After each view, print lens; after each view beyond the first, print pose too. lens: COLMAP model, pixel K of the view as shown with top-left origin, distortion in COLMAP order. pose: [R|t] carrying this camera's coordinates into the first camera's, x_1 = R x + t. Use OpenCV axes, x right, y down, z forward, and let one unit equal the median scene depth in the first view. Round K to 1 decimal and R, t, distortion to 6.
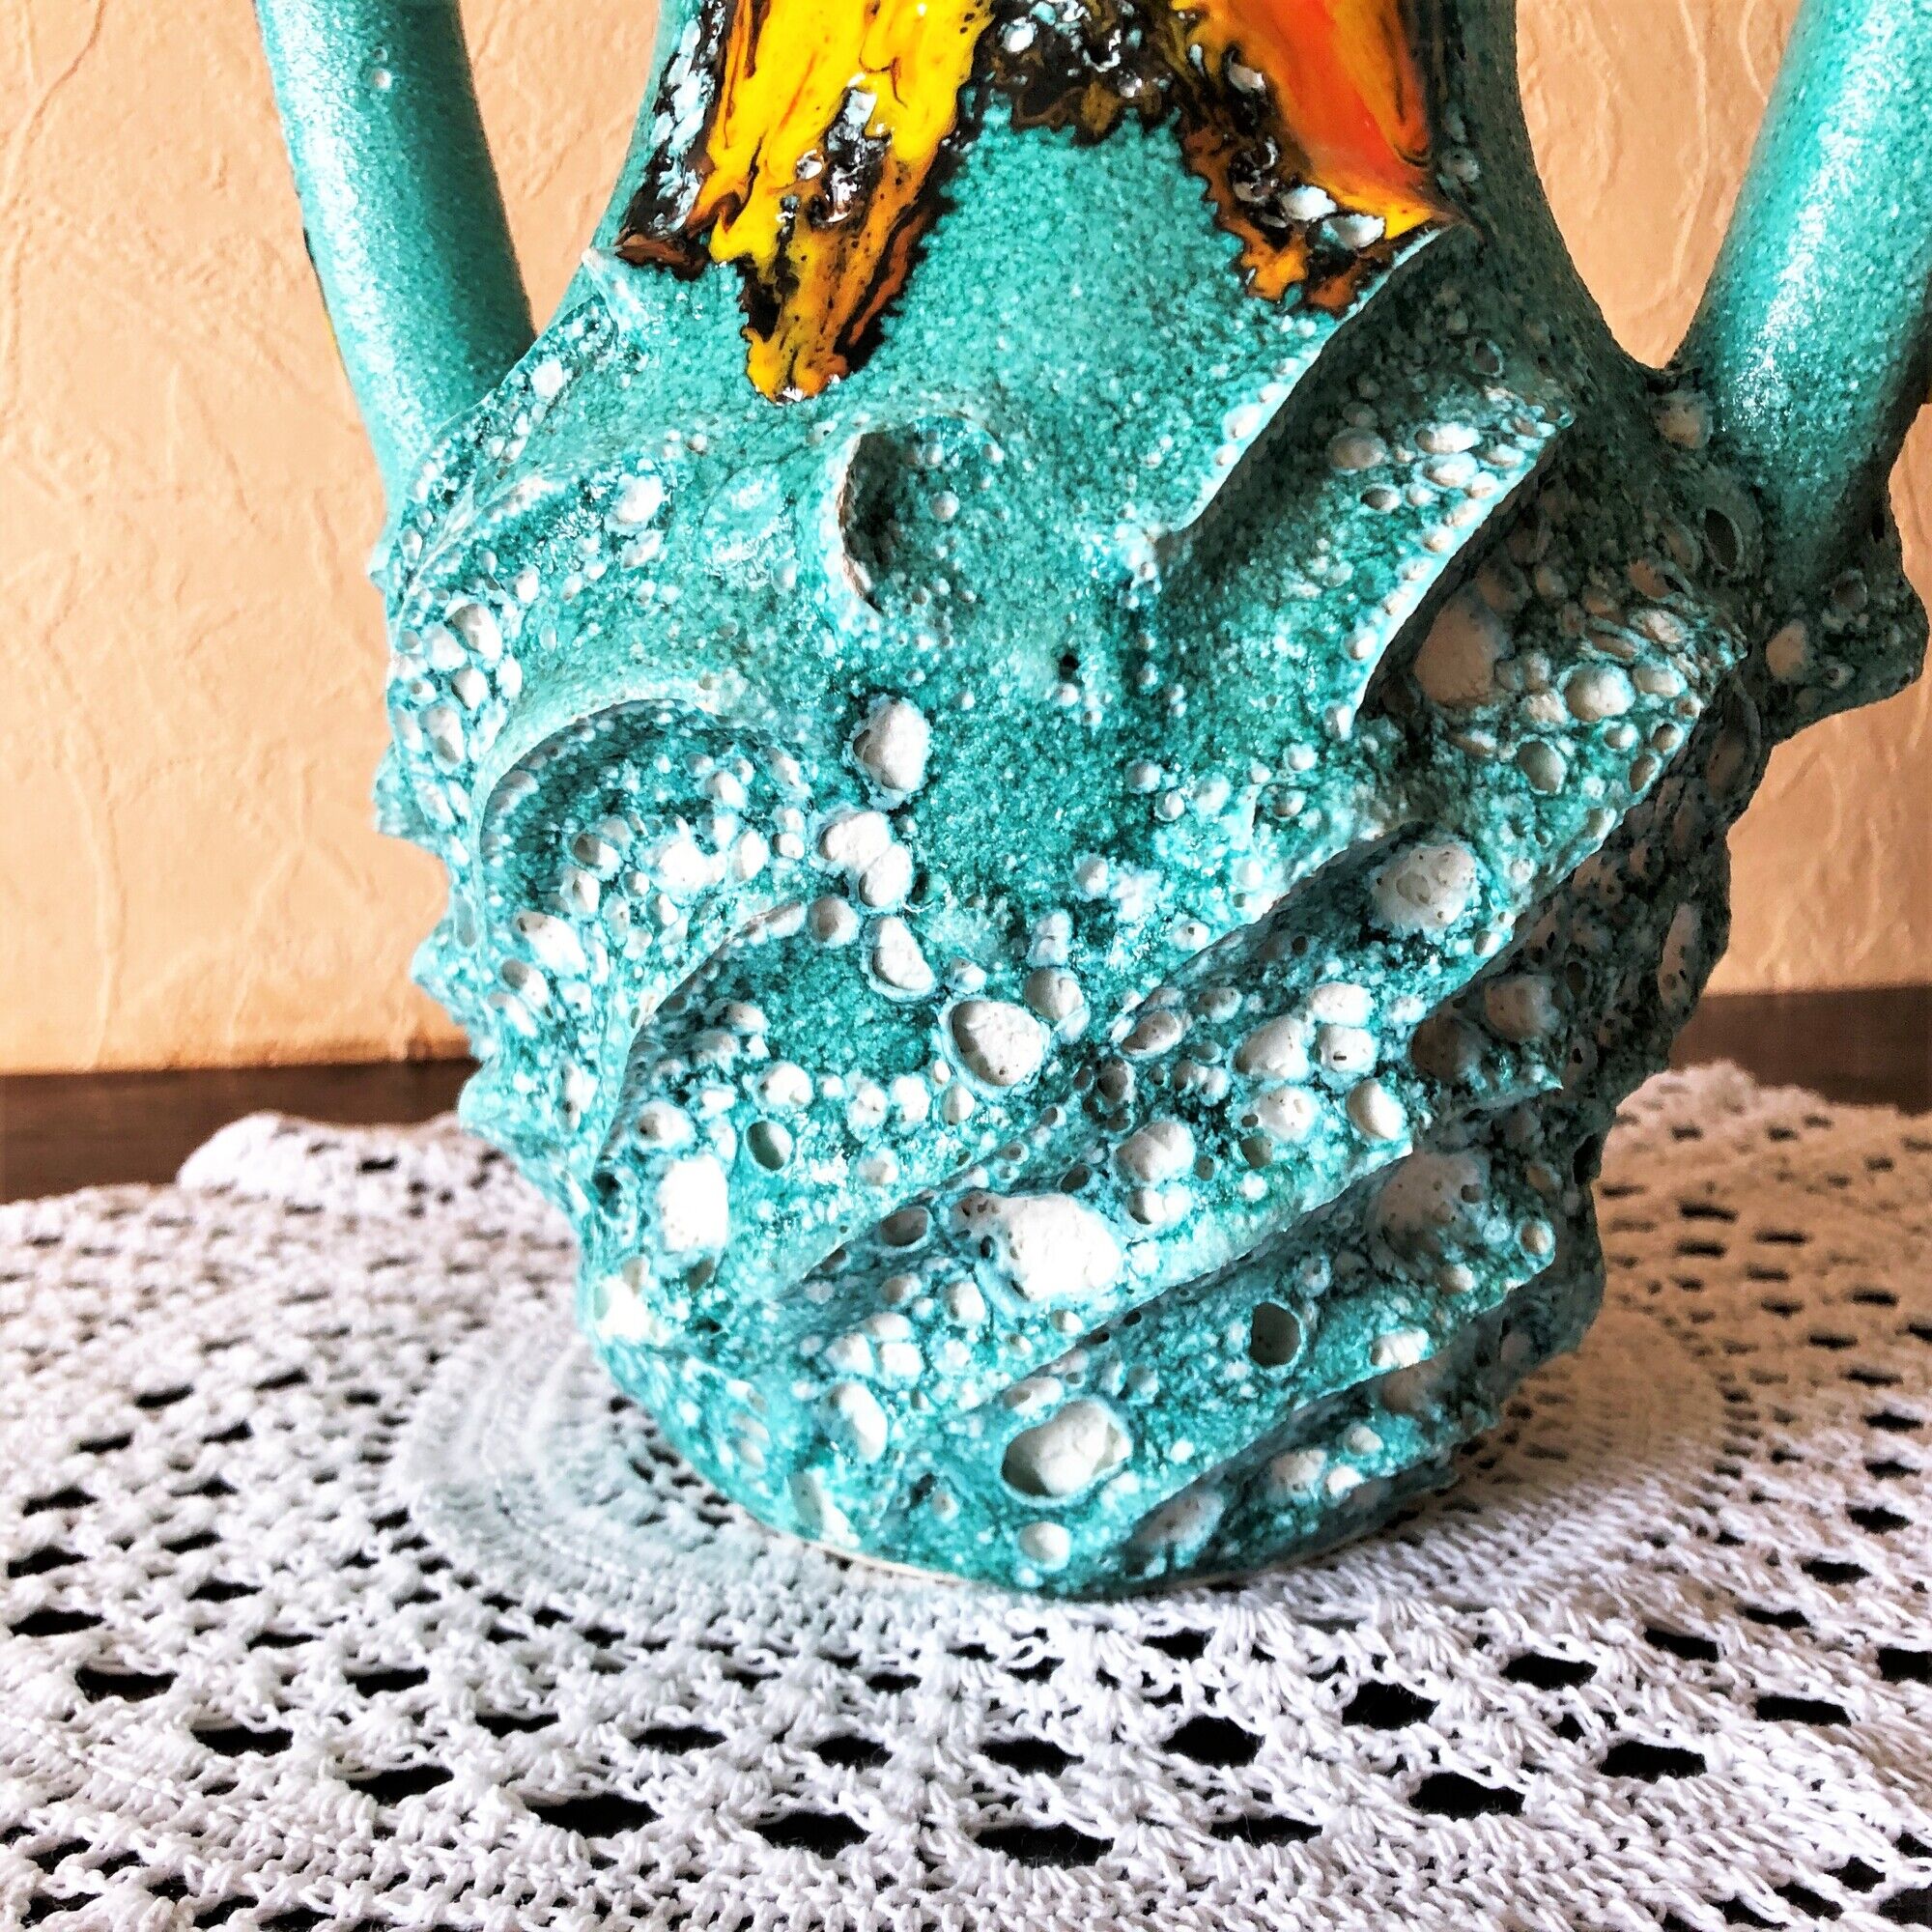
lens RADIAL K [[2221.3, 0, 898.1], [0, 2221.3, 924.8], [0, 0, 1]] dist [0.128854, -0.599765]
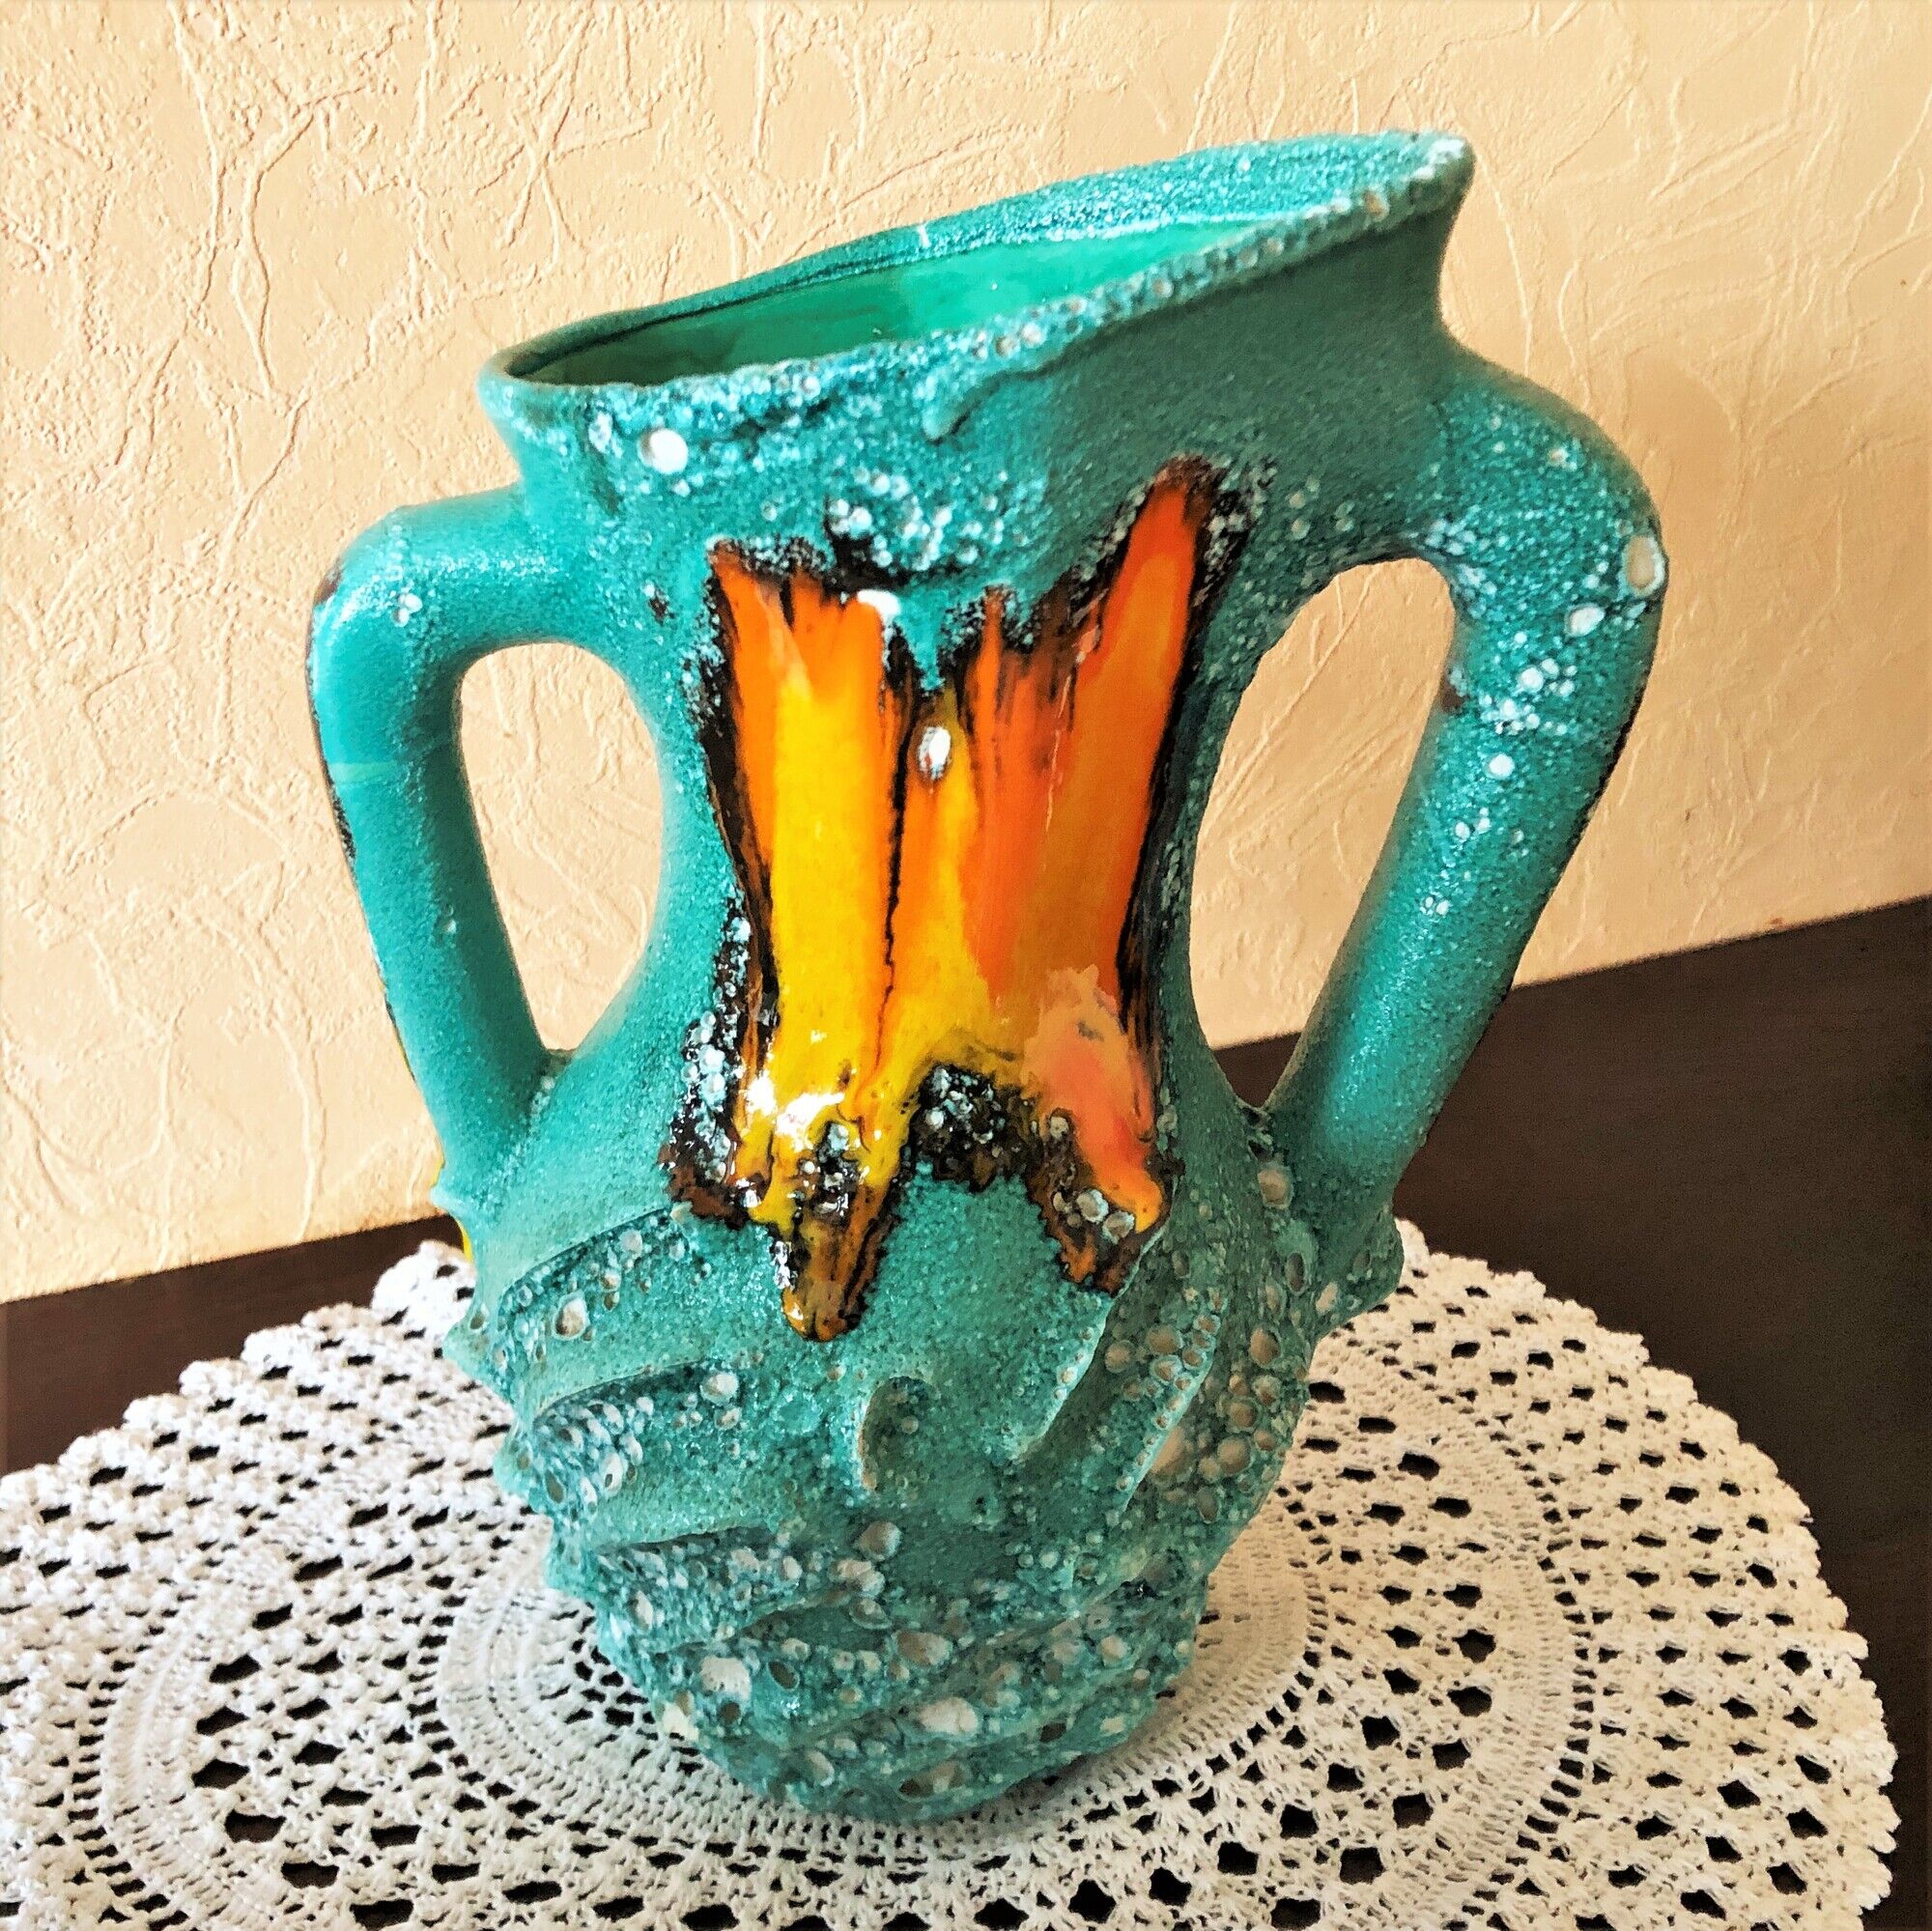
lens RADIAL K [[2253.9, 0, 871.1], [0, 2253.9, 922.0], [0, 0, 1]] dist [0.233412, -0.975549]
pose [[0.975977, -0.054715, 0.210894, -0.367297], [-0.002357, 0.965246, 0.261333, -1.030070], [-0.217863, -0.255552, 0.941928, -0.629180]]
